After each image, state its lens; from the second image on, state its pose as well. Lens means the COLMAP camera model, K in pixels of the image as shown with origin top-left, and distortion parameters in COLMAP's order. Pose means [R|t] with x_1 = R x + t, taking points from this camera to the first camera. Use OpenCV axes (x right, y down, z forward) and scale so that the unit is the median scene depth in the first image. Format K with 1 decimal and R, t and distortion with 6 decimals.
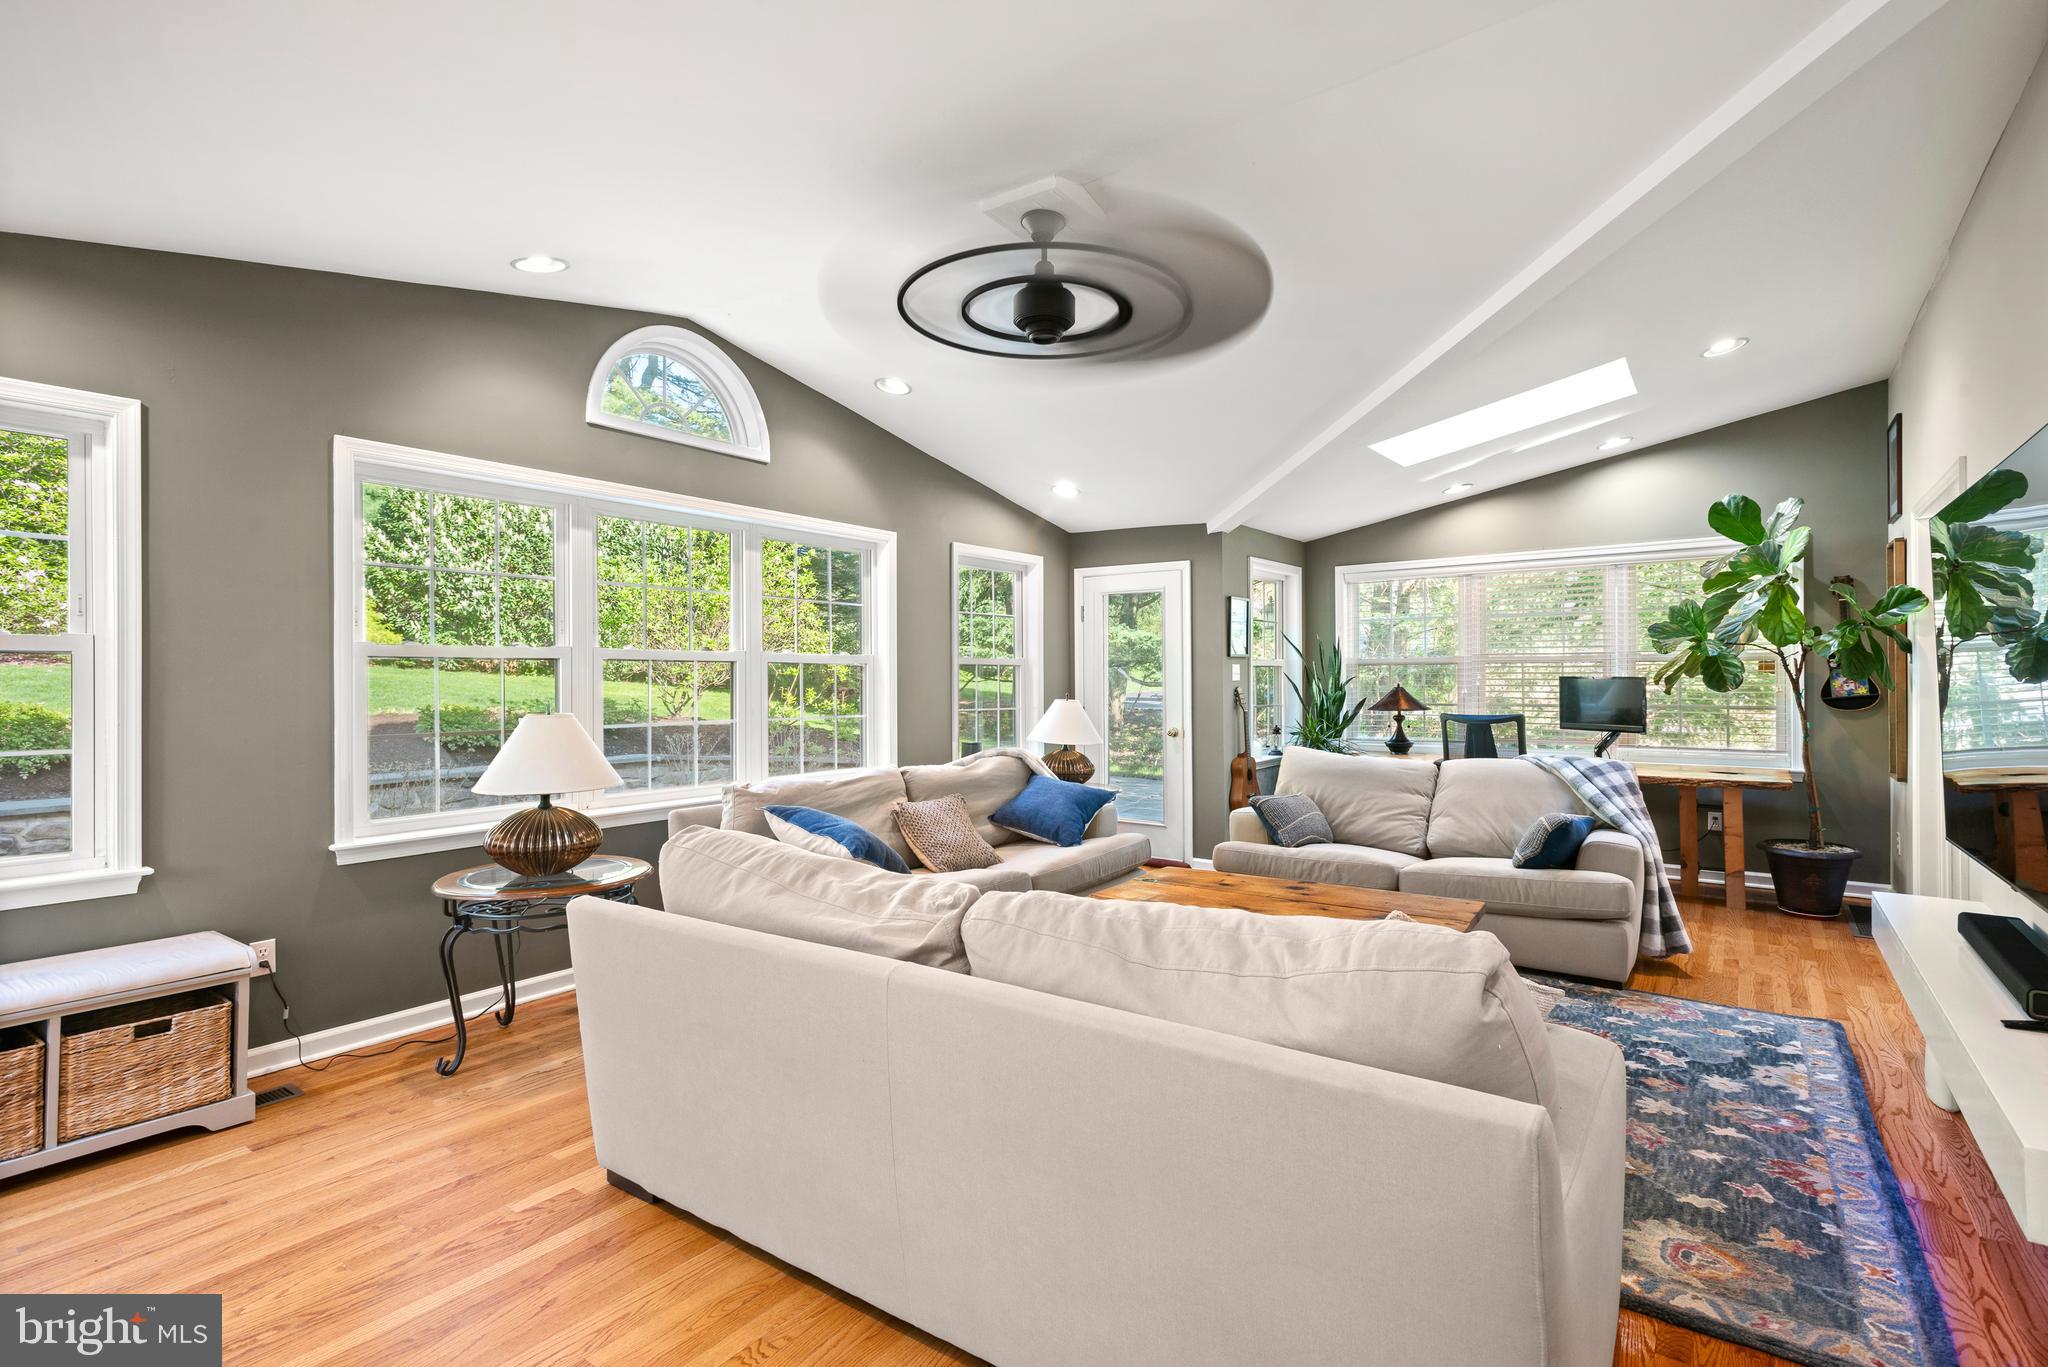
lens RADIAL K [[969.4, 0, 1027.0], [0, 969.4, 676.4], [0, 0, 1]] dist [0.015693, -0.001357]
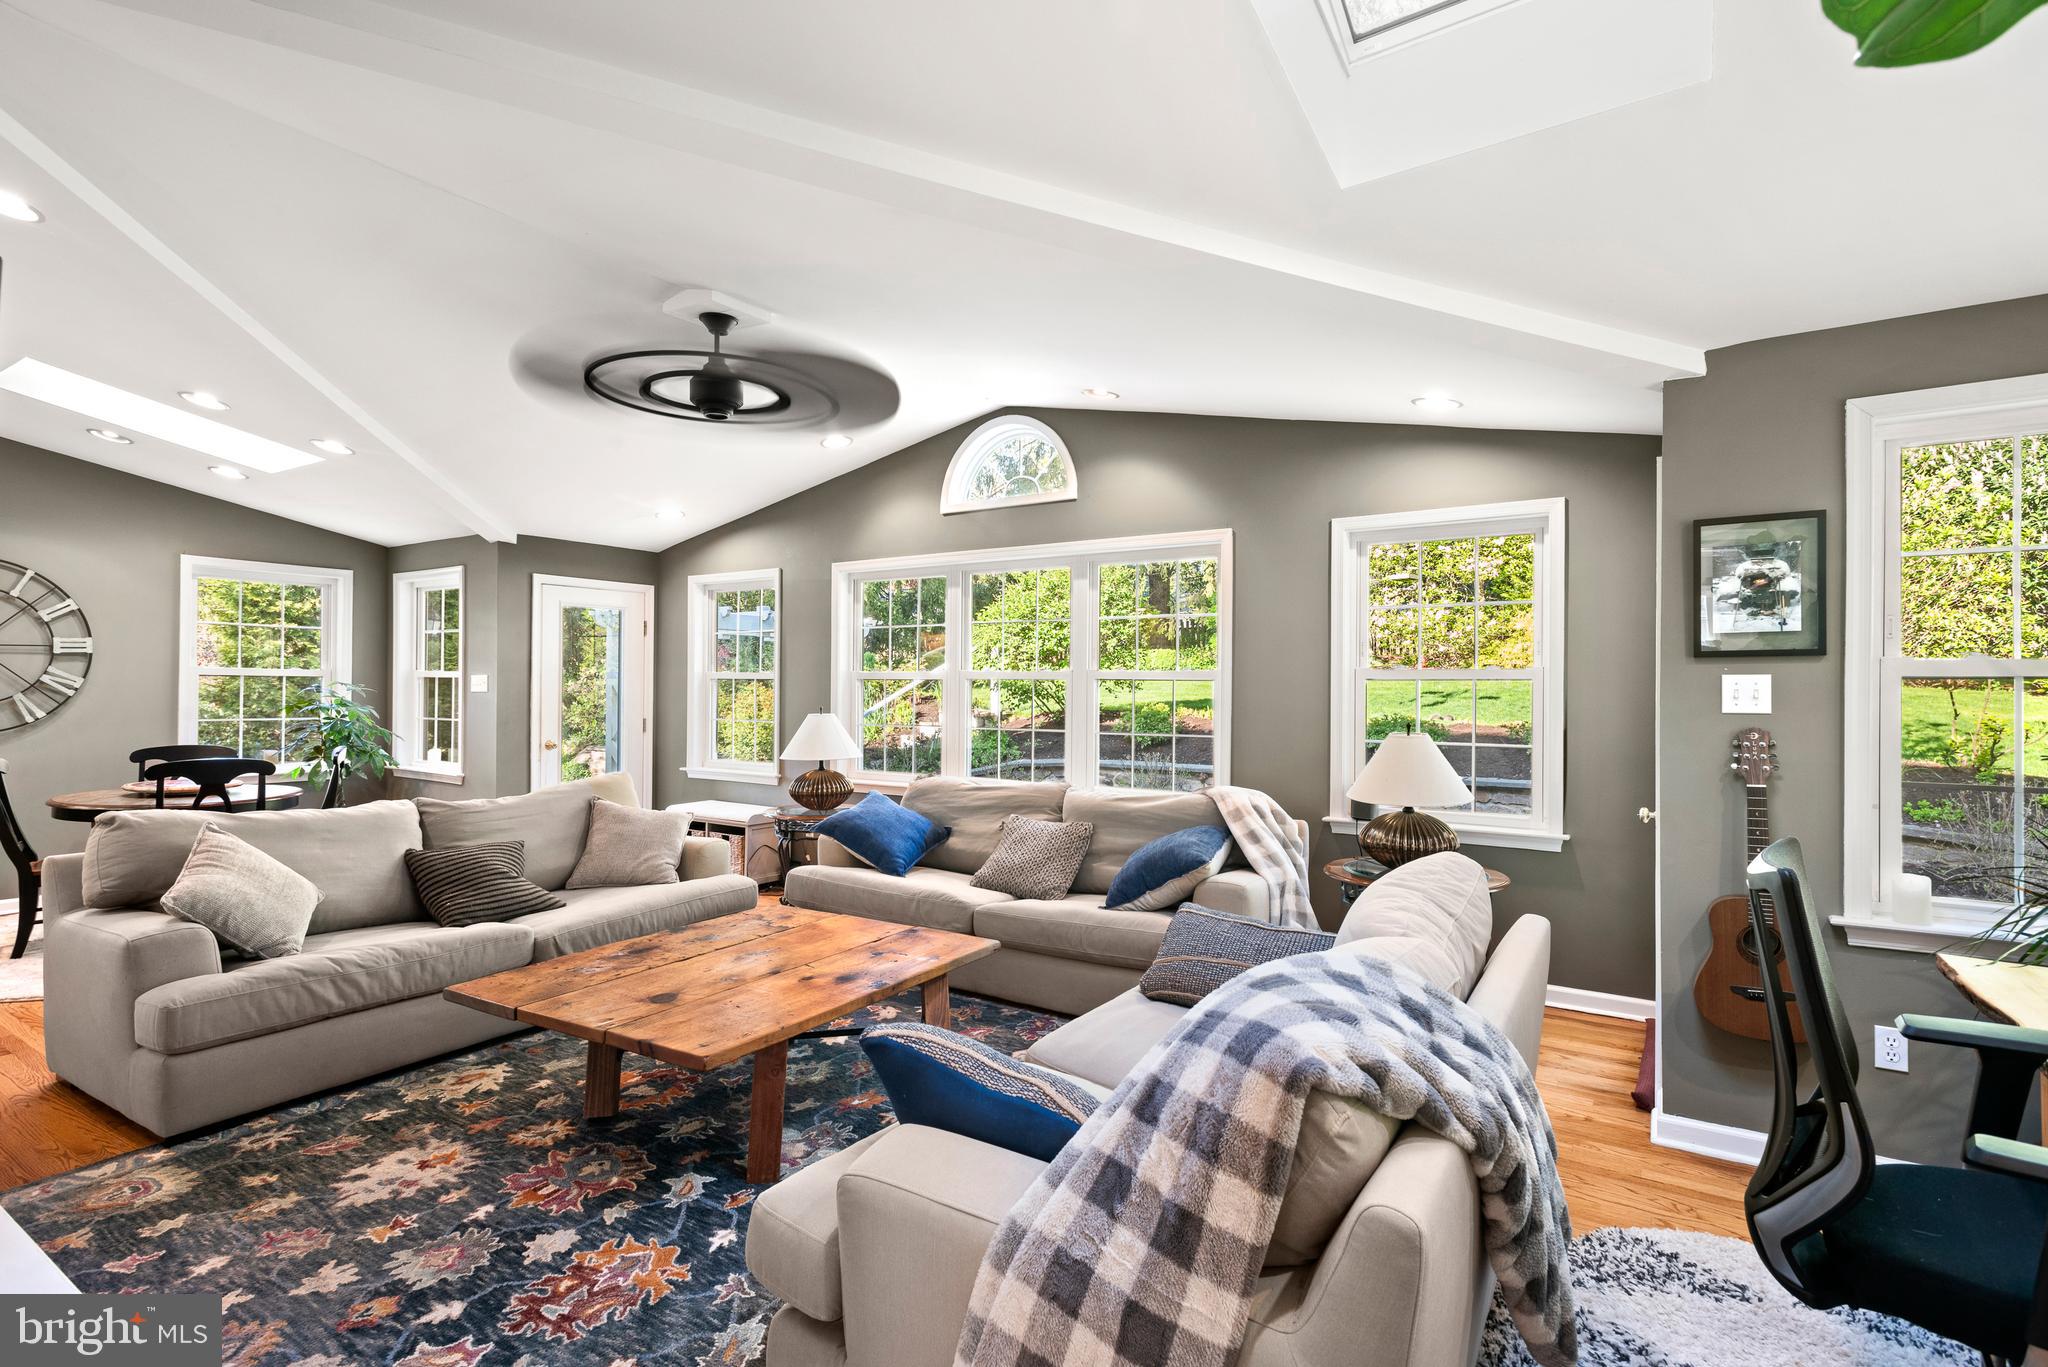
lens RADIAL K [[991.5, 0, 1022.4], [0, 991.5, 686.7], [0, 0, 1]] dist [0.009675, -0.000679]
pose [[0.047972, 0.004392, -0.998839, 1.209881], [-0.002341, 0.999988, 0.004284, -0.015538], [0.998846, 0.002132, 0.047982, 1.261122]]
